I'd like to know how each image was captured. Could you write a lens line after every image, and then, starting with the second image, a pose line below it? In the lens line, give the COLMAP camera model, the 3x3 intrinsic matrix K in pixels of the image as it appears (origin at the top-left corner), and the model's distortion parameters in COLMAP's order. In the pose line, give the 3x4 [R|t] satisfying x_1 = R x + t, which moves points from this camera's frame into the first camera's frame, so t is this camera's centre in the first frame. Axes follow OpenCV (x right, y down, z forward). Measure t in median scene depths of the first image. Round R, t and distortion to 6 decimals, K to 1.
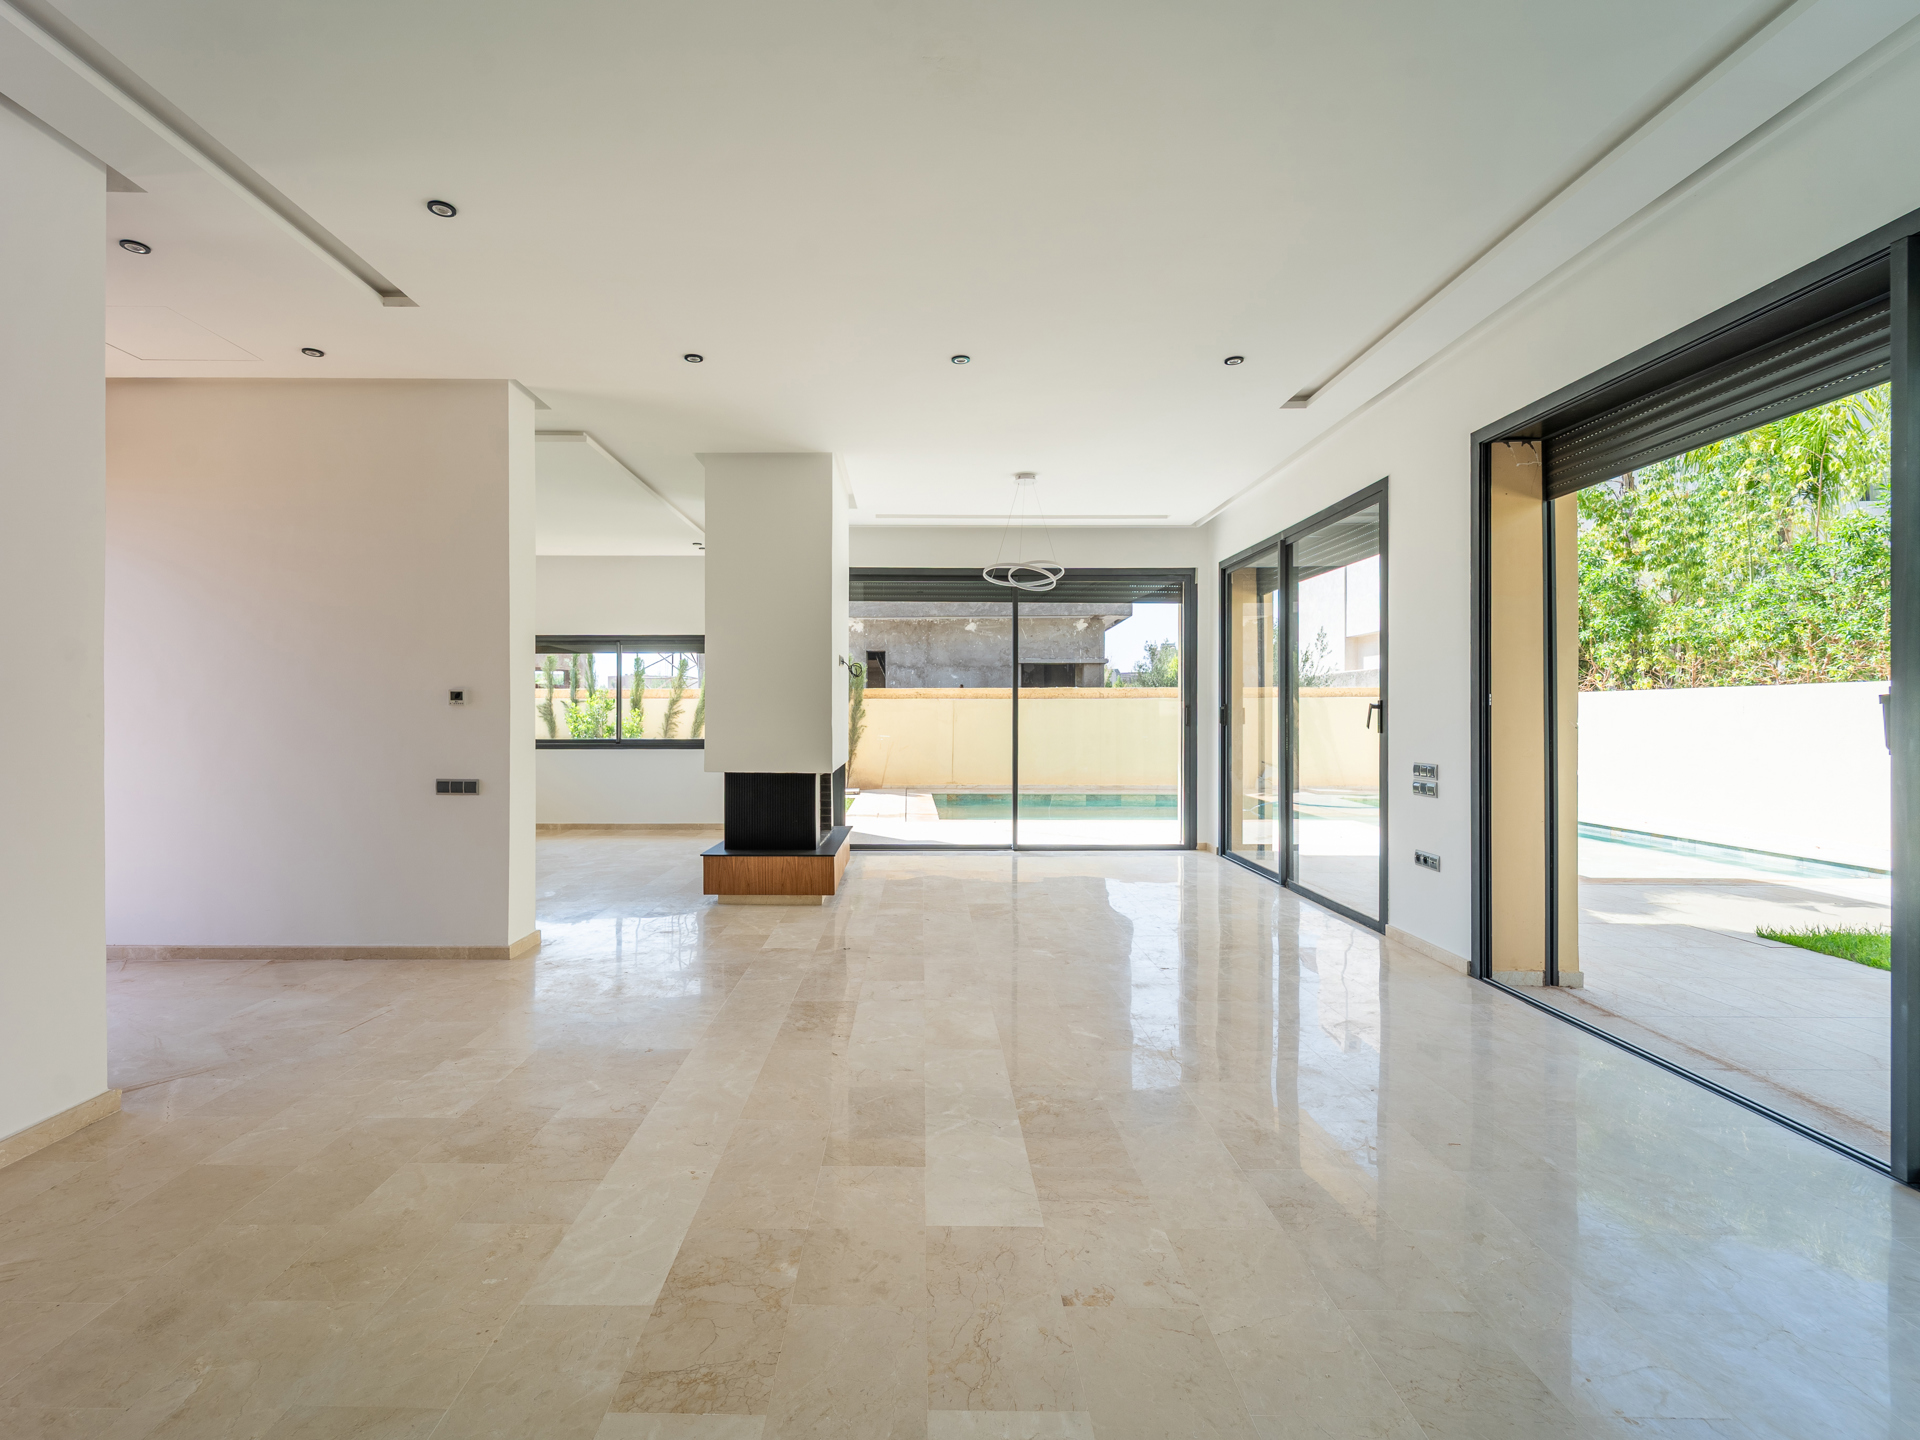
lens RADIAL K [[880.8, 0, 960.0], [0, 880.8, 720.0], [0, 0, 1]] dist [0.001809, 0.000108]
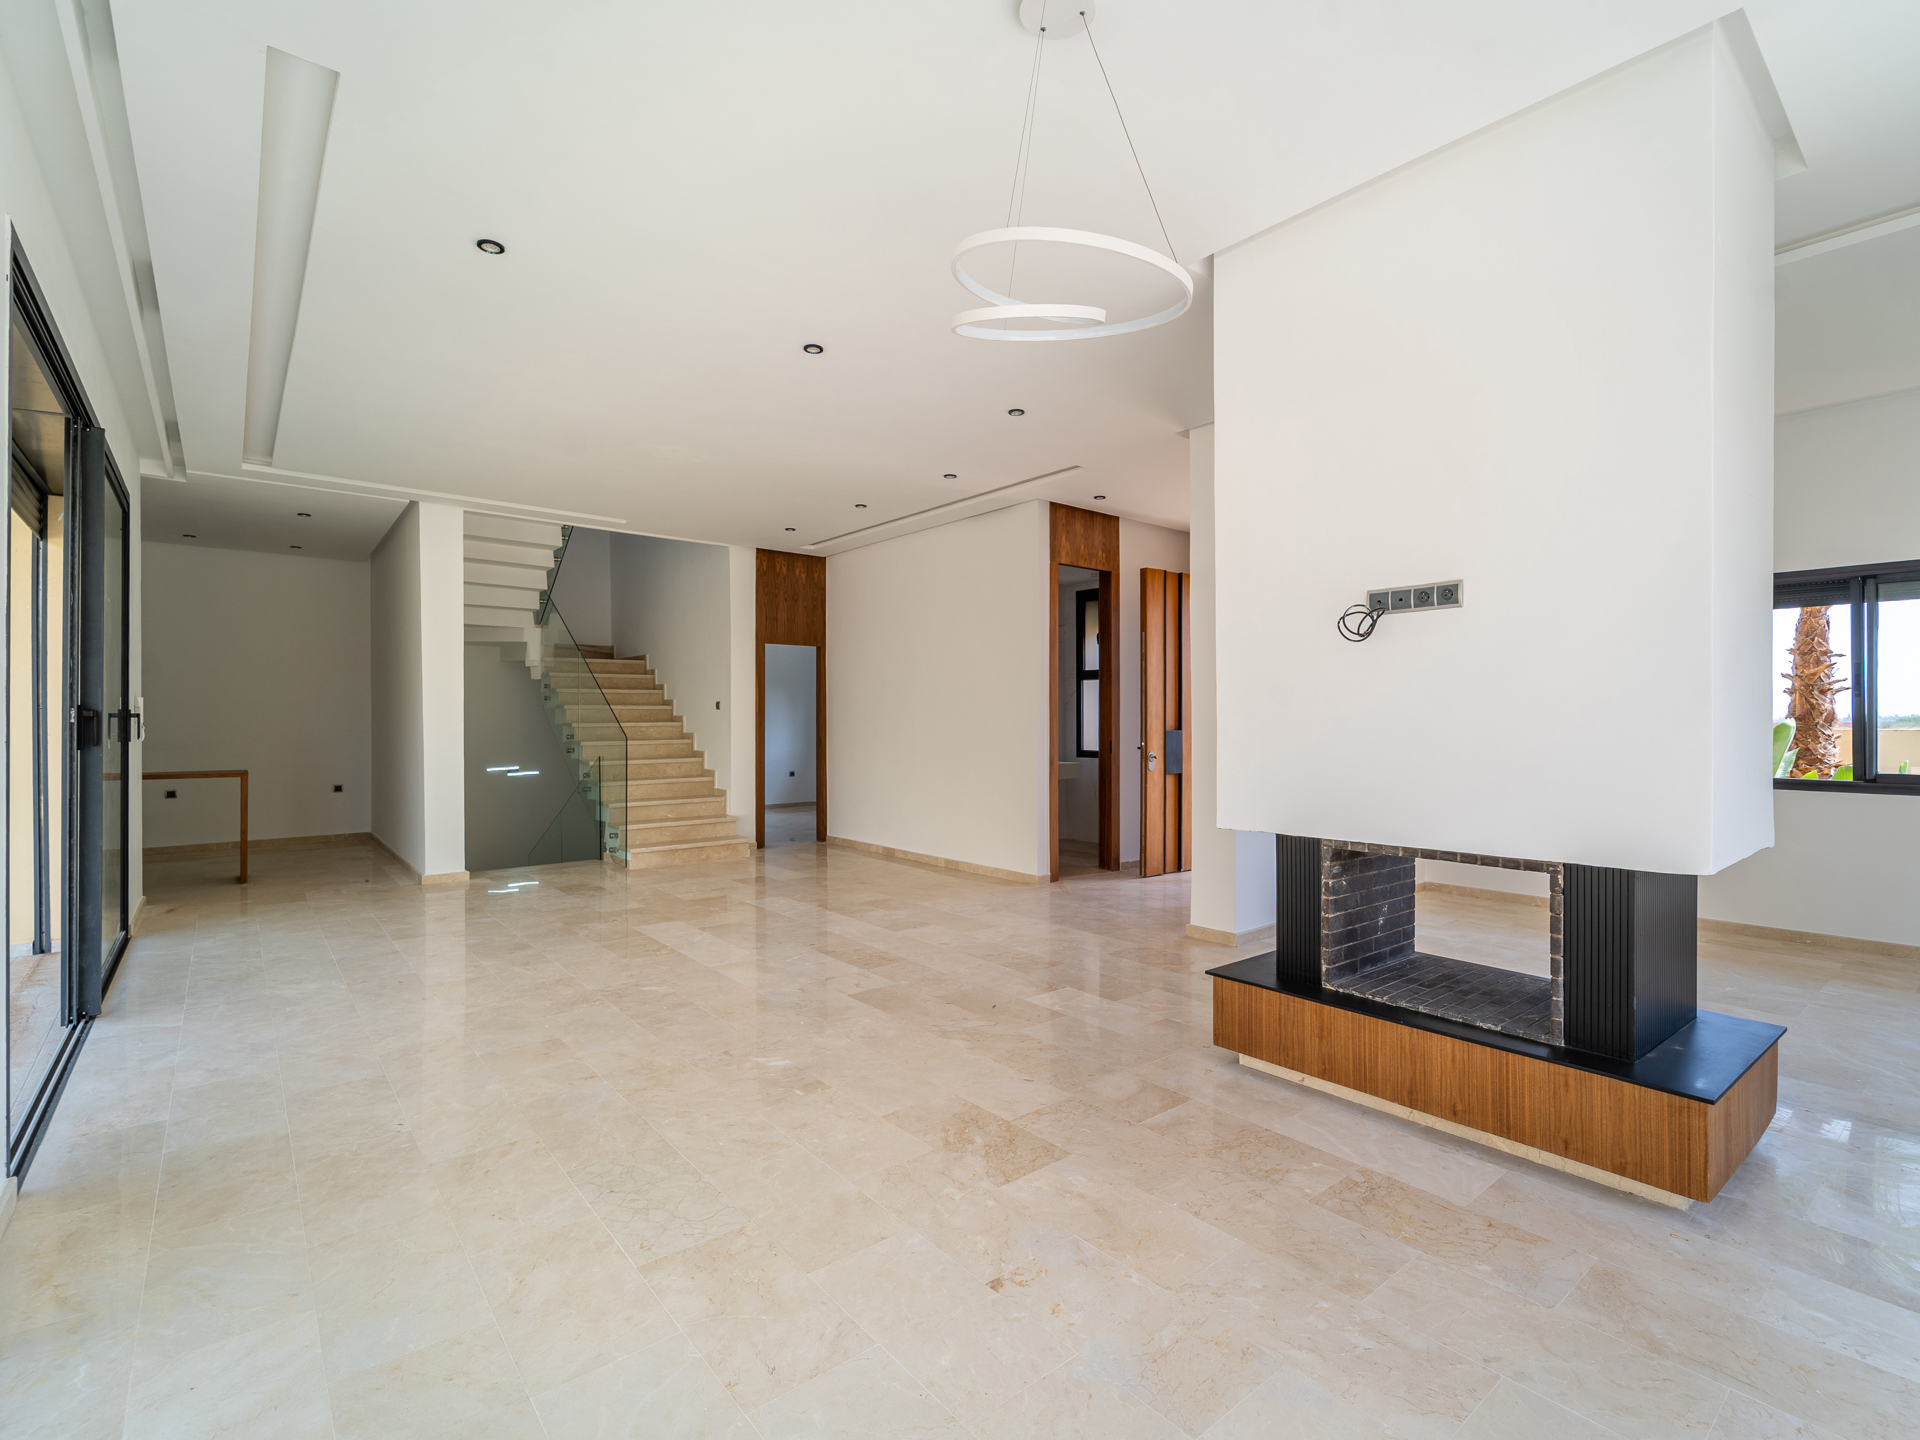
lens RADIAL K [[880.8, 0, 960.0], [0, 880.8, 720.0], [0, 0, 1]] dist [0.001809, 0.000108]
pose [[-0.792403, -0.001732, -0.609996, 0.482533], [-0.007295, 0.999951, 0.006636, -0.022063], [0.609954, 0.009708, -0.792377, 1.937270]]
